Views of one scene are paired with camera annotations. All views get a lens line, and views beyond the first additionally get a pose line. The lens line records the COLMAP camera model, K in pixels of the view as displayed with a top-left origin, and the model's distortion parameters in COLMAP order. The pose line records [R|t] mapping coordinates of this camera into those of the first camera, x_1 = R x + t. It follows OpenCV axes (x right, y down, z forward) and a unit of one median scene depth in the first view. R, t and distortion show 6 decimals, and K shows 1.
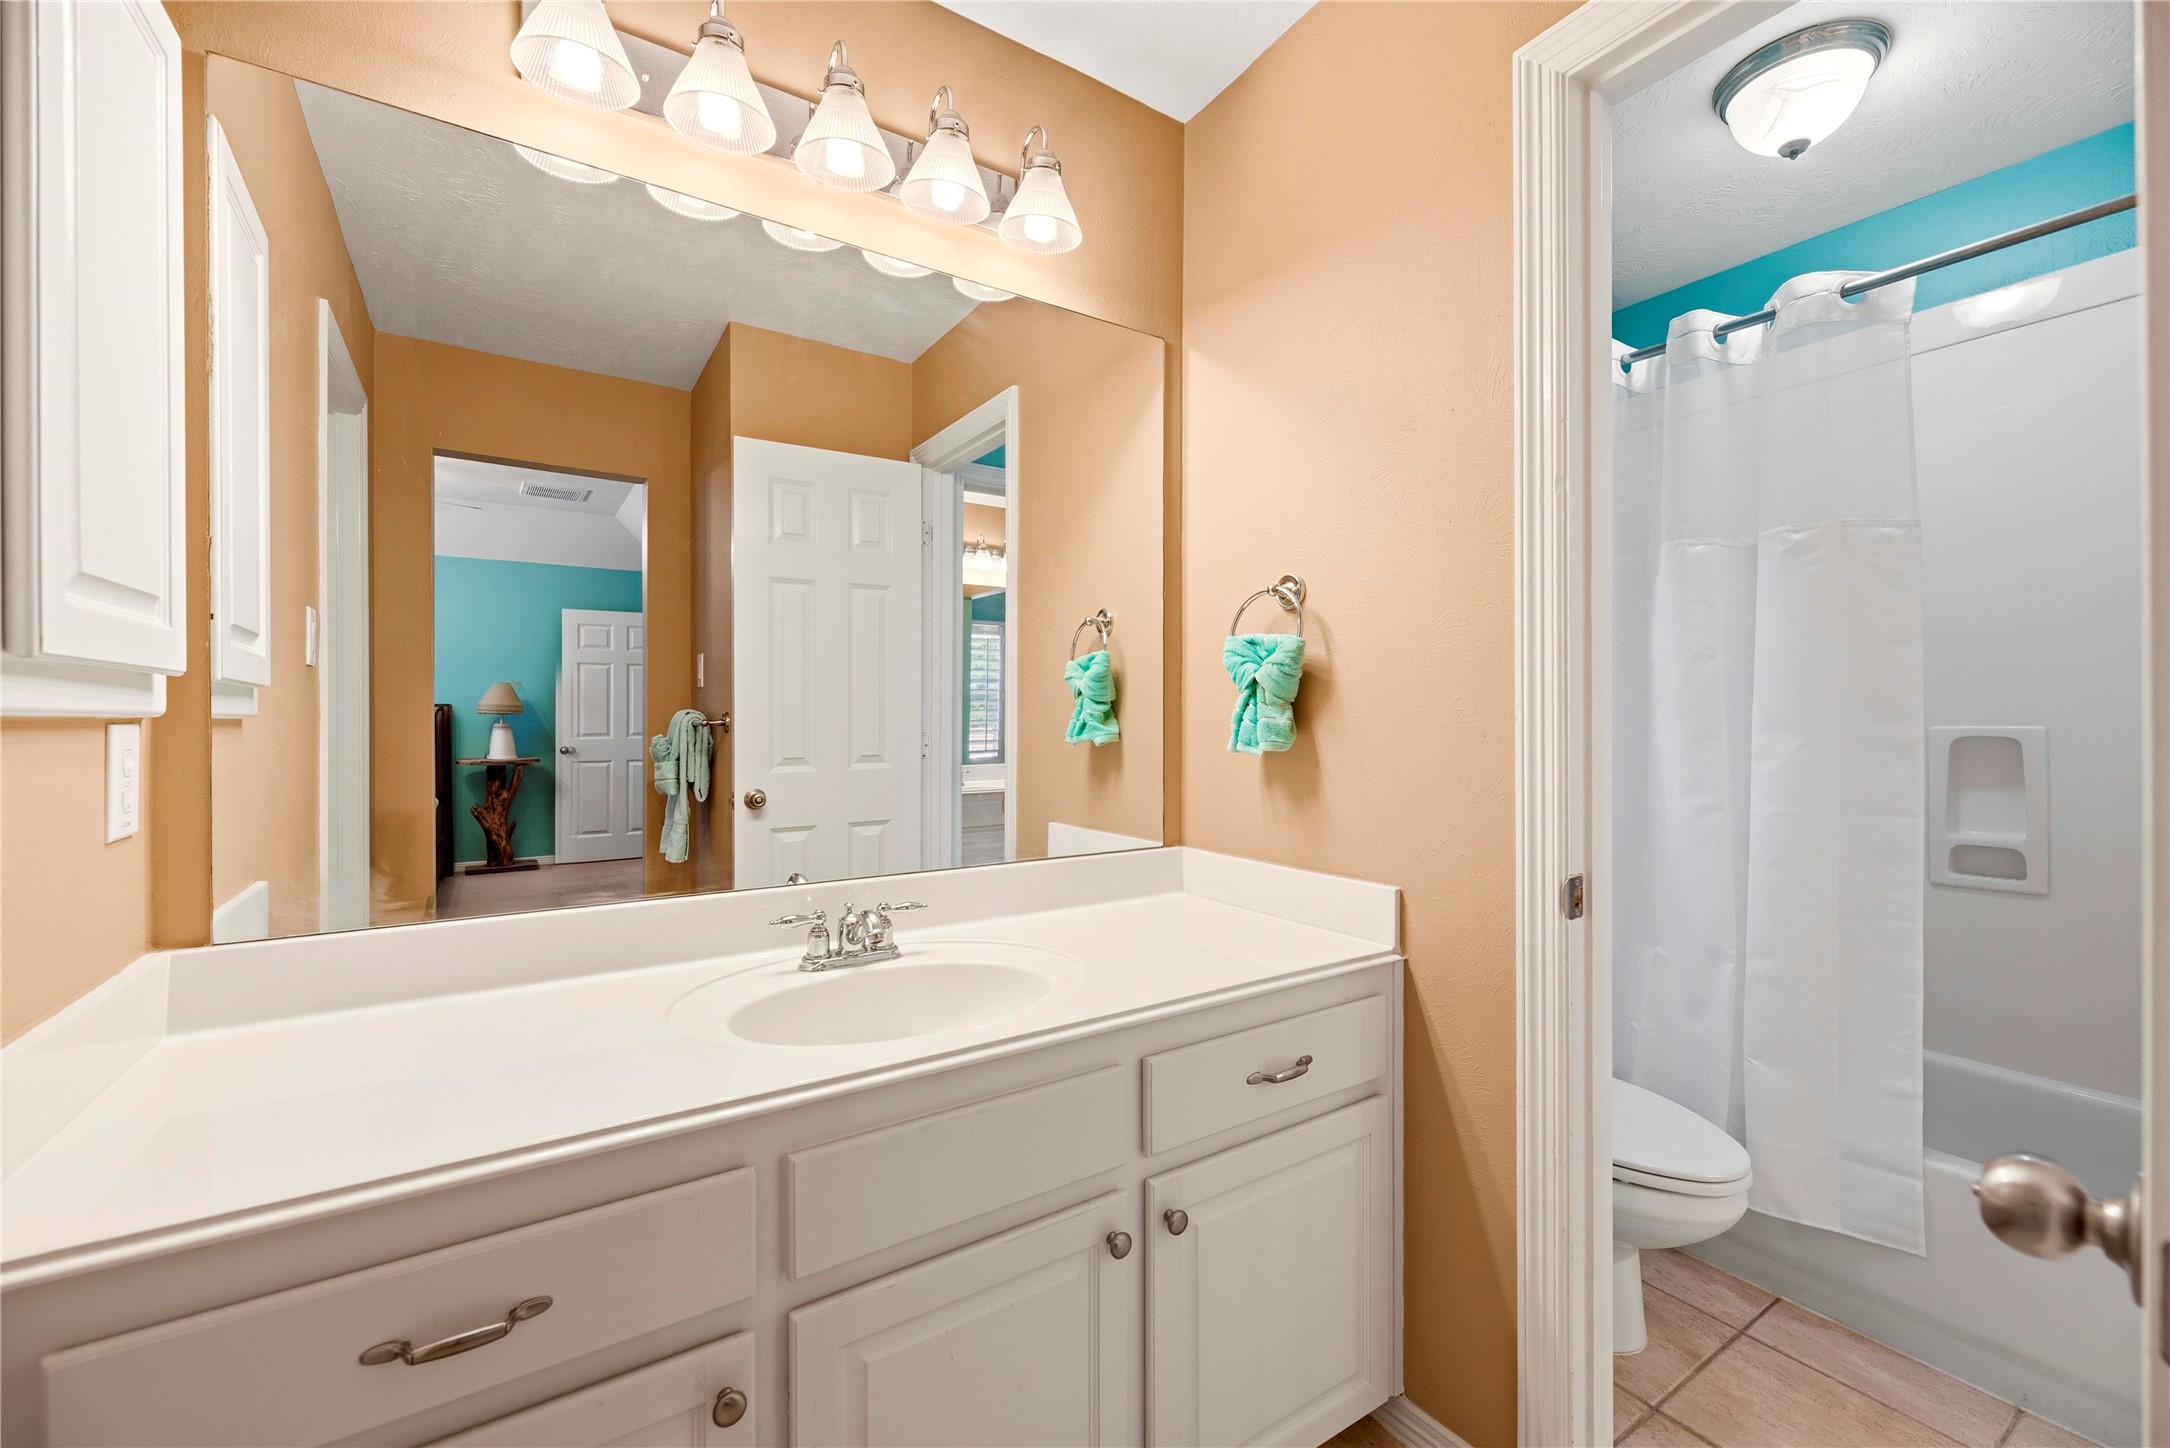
lens RADIAL K [[877.7, 0, 1082.7], [0, 877.7, 731.9], [0, 0, 1]] dist [0.000343, 0.000359]
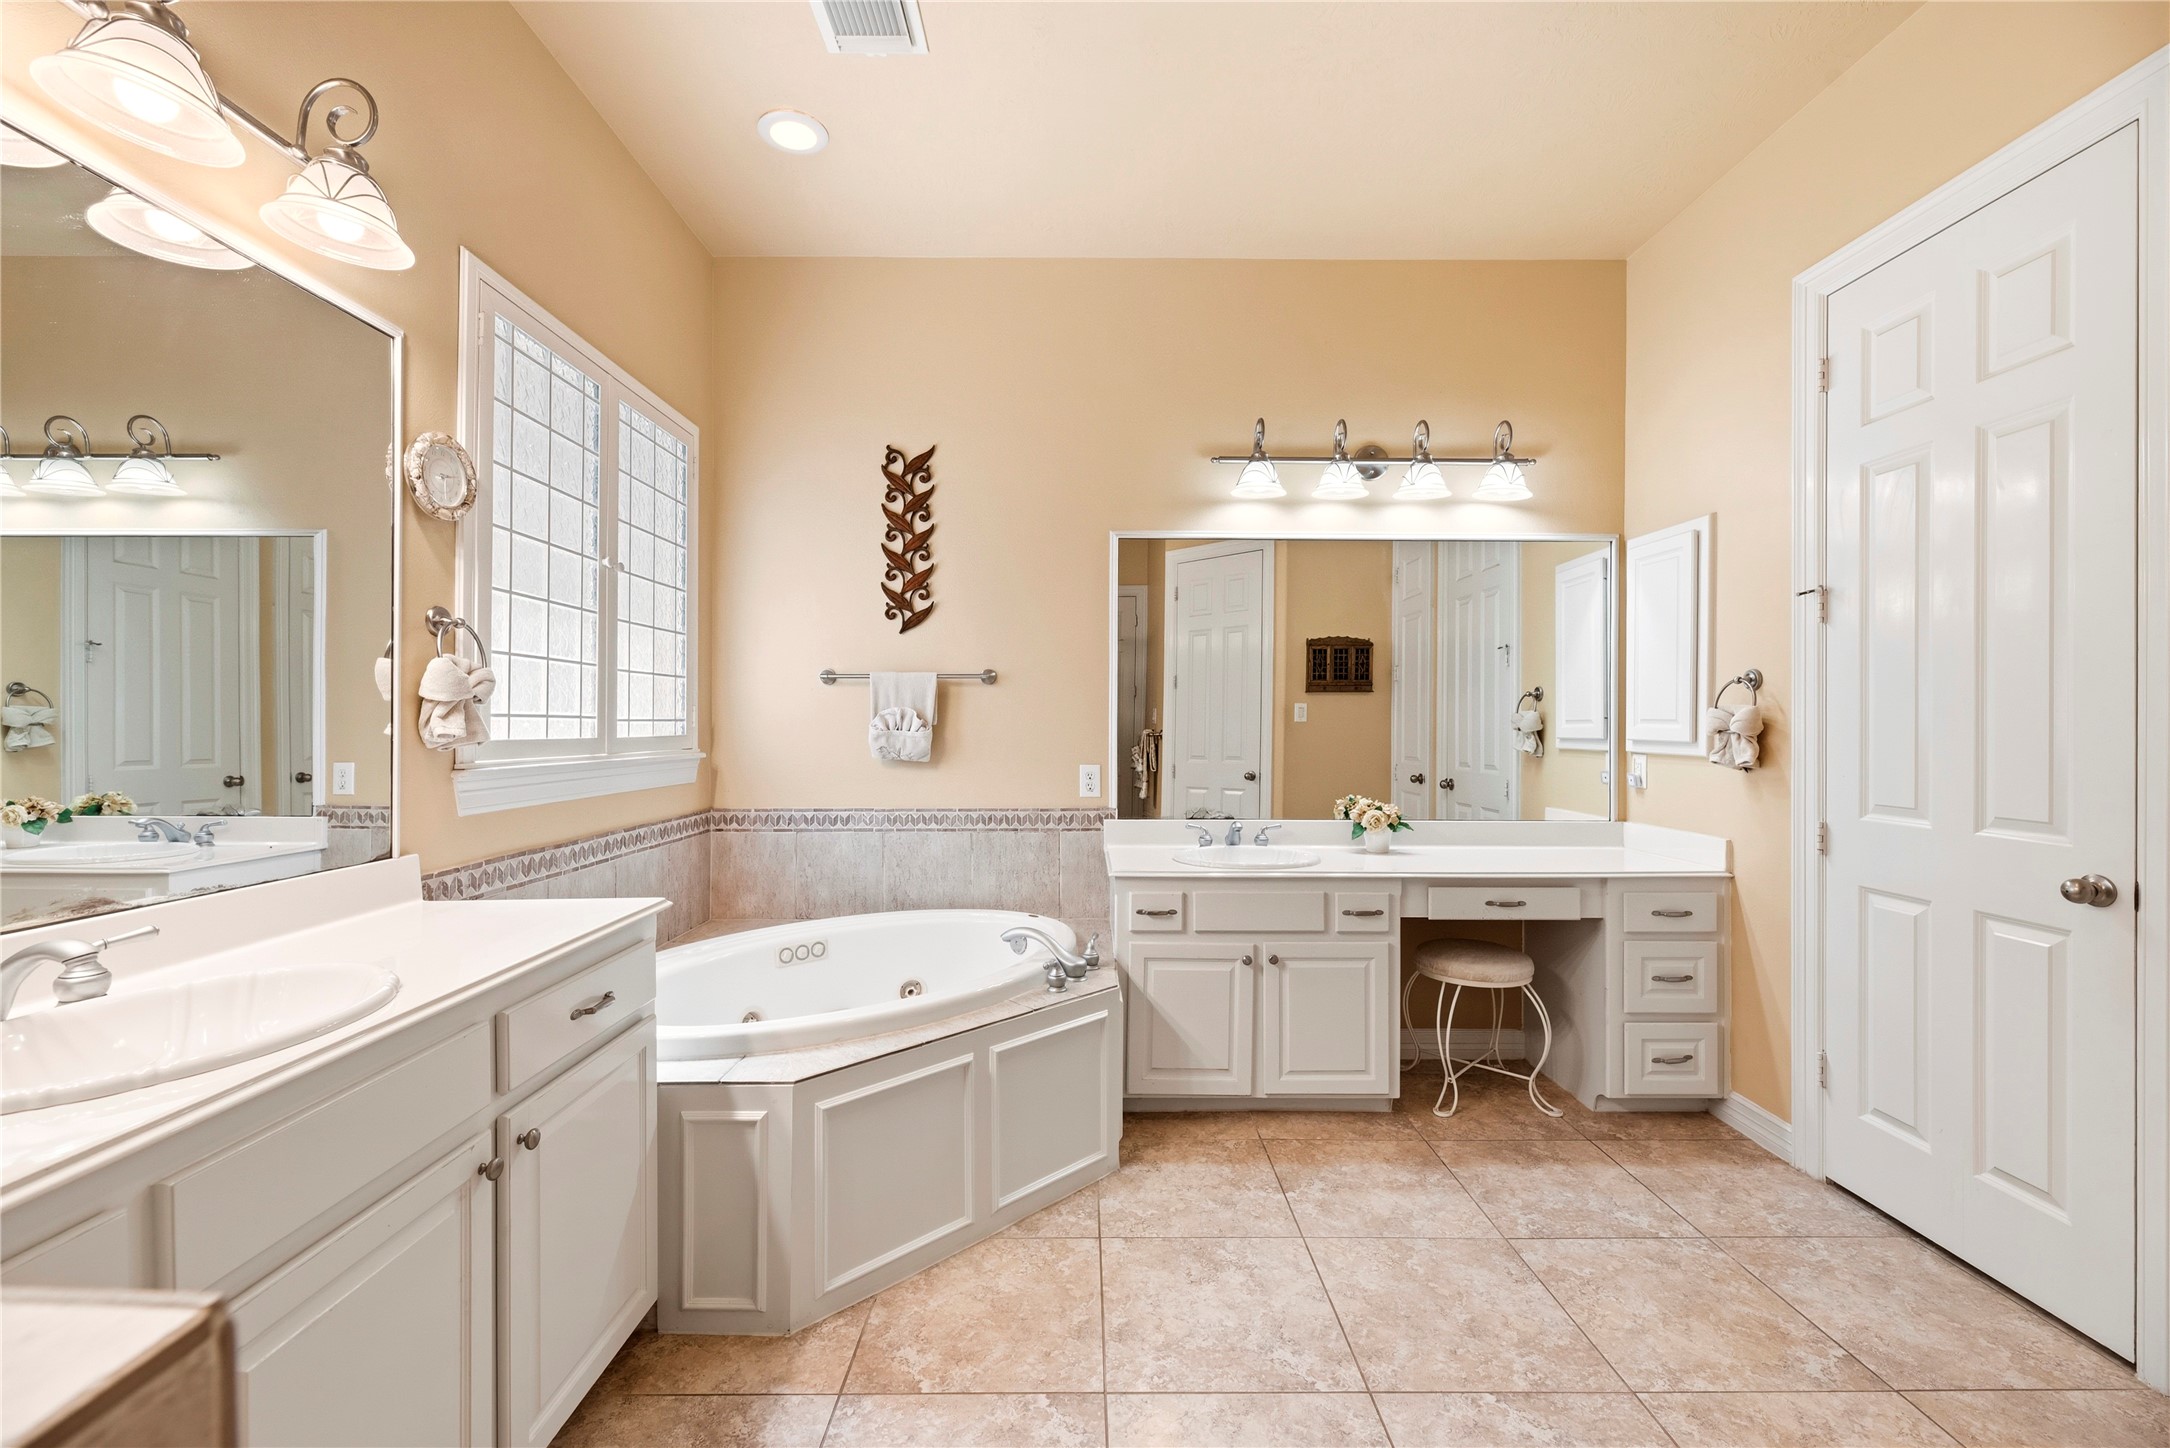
lens RADIAL K [[877.7, 0, 1084.4], [0, 877.7, 724.0], [0, 0, 1]] dist [0.000343, 0.000359]
pose [[0.549309, -0.004690, 0.835606, -0.494093], [0.015095, 0.999877, -0.004311, -0.008449], [-0.835483, 0.014982, 0.549312, -0.337301]]
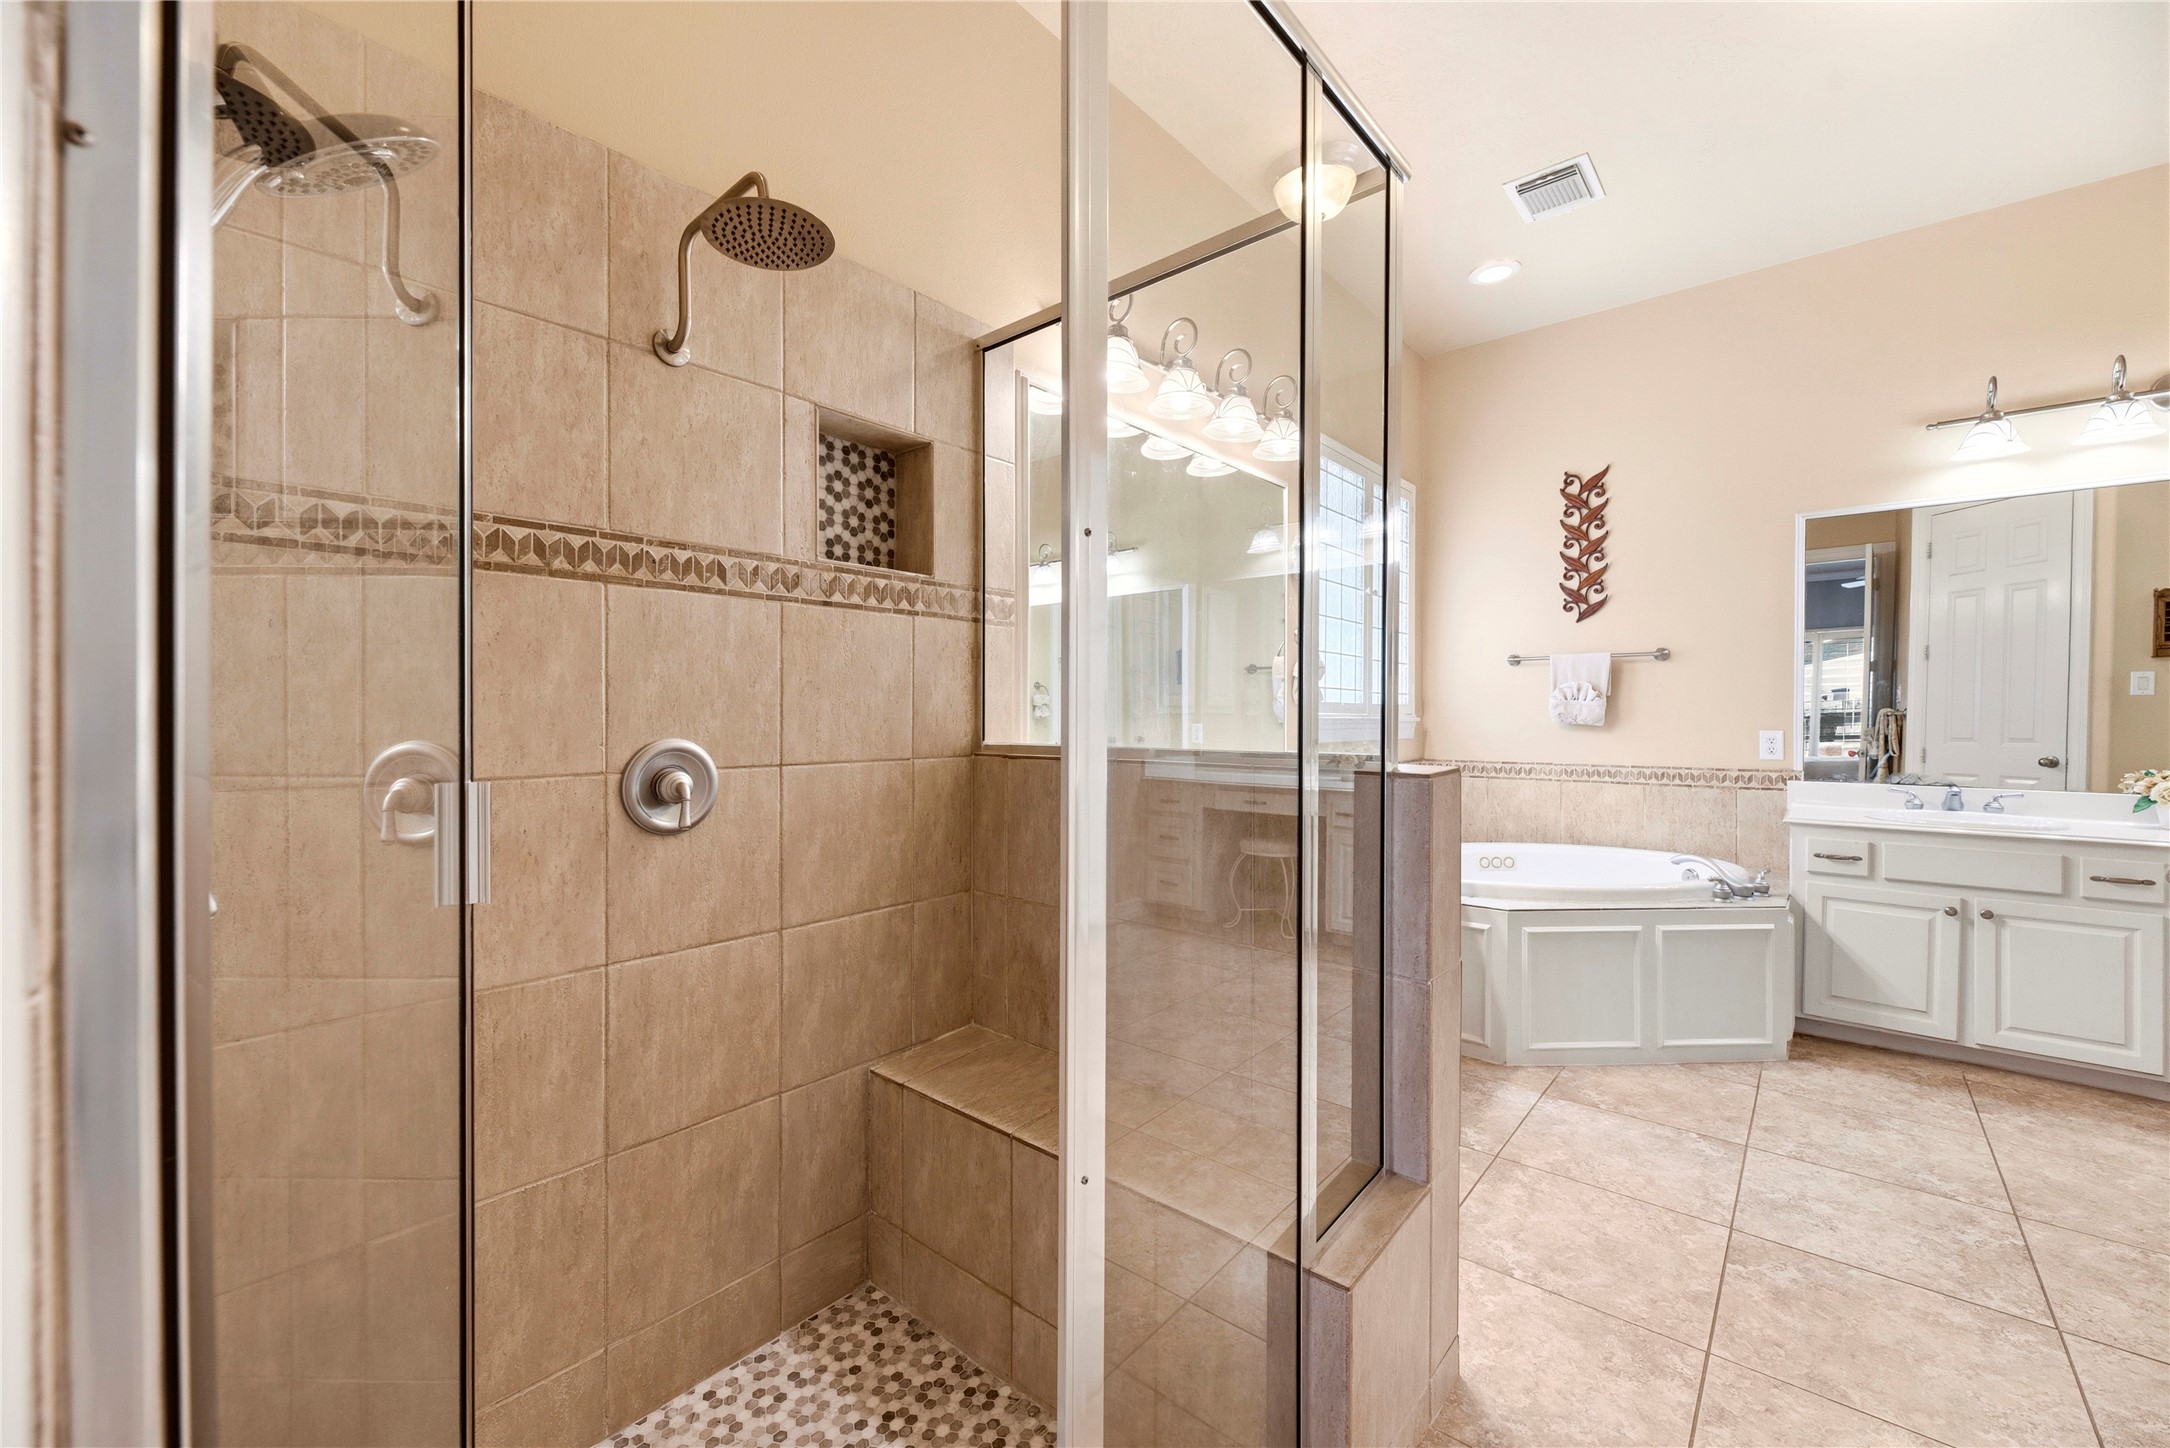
lens RADIAL K [[877.7, 0, 1078.9], [0, 877.7, 720.0], [0, 0, 1]] dist [0.000343, 0.000359]
pose [[0.960911, -0.006327, 0.276785, -1.609754], [0.009195, 0.999917, -0.009066, 0.110621], [-0.276704, 0.011256, 0.960889, -1.353993]]
